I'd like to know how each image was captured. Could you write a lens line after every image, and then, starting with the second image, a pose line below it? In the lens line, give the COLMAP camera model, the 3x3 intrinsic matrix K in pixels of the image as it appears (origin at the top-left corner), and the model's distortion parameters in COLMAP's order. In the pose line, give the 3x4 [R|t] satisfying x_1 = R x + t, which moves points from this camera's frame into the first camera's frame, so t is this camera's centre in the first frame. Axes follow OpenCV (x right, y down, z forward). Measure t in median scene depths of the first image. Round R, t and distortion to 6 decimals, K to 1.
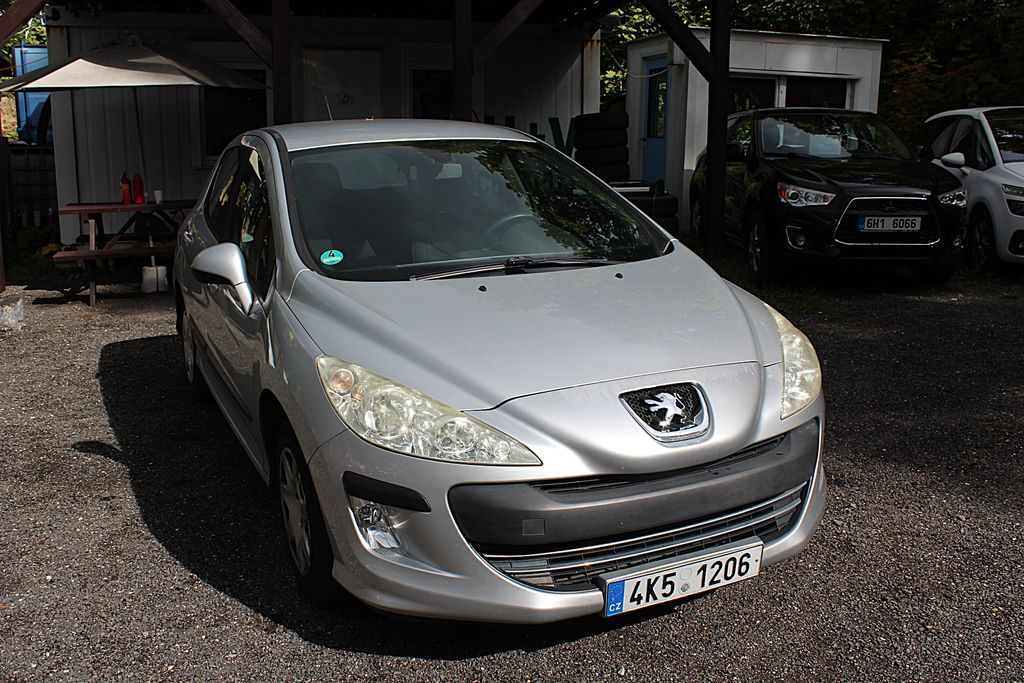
lens RADIAL K [[977.6, 0, 512.0], [0, 977.6, 341.5], [0, 0, 1]] dist [-0.144553, 0.163837]
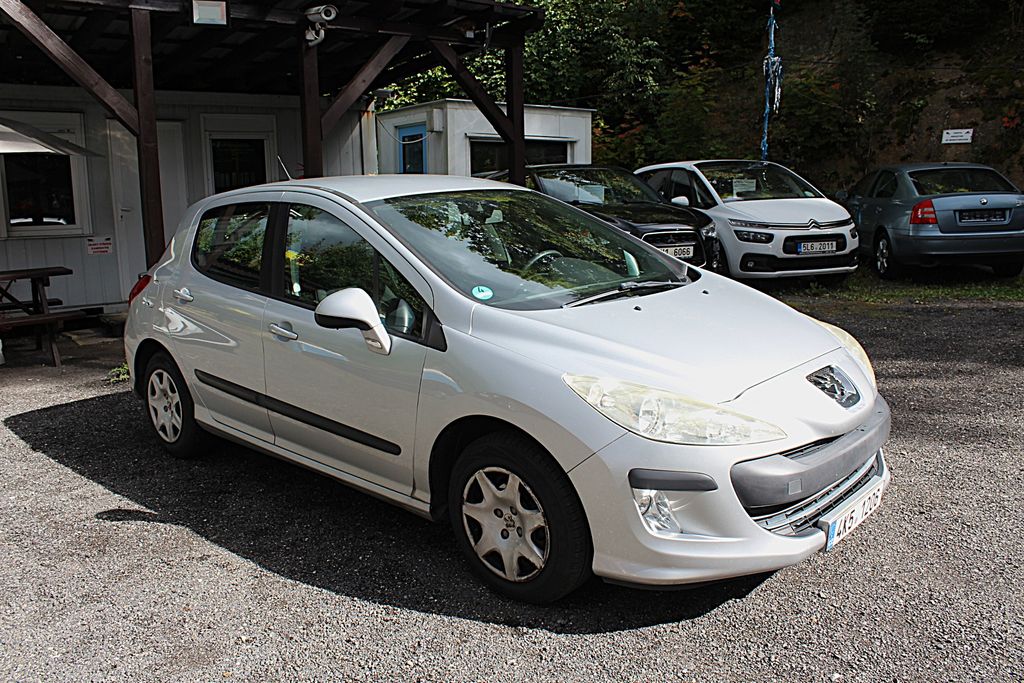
lens RADIAL K [[864.4, 0, 512.0], [0, 864.4, 341.5], [0, 0, 1]] dist [-0.169122, 0.161869]
pose [[0.926978, -0.088092, 0.364626, -0.212061], [0.103704, 0.994333, -0.023417, -0.002136], [-0.360496, 0.059520, 0.930860, 0.032340]]
